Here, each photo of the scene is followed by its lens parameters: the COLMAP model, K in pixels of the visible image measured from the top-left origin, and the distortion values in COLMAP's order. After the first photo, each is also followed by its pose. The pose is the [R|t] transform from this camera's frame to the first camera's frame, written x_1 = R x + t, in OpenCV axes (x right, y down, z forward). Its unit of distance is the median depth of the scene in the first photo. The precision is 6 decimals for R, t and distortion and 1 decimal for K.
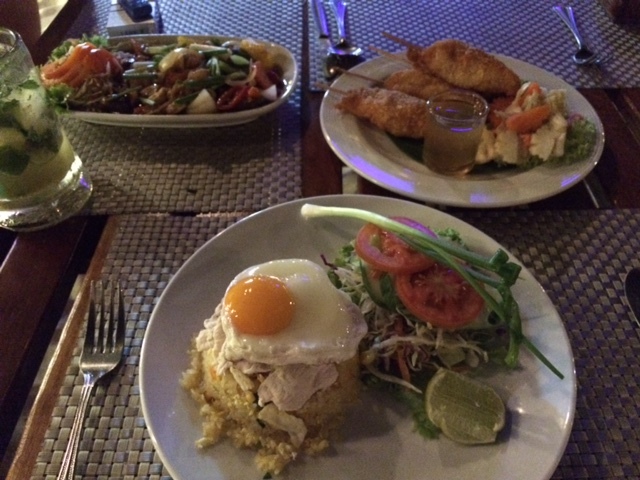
lens RADIAL K [[540.5, 0, 322.2], [0, 540.5, 238.7], [0, 0, 1]] dist [0.037663, -0.024370]
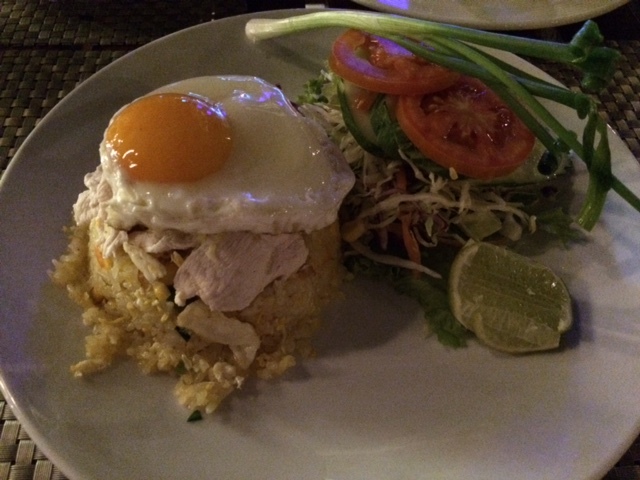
lens RADIAL K [[540.5, 0, 319.6], [0, 540.5, 241.4], [0, 0, 1]] dist [0.037663, -0.024370]
pose [[0.997476, -0.025730, 0.066183, 0.001793], [0.016151, 0.989822, 0.141394, 0.152720], [-0.069148, -0.139968, 0.987739, 0.399692]]
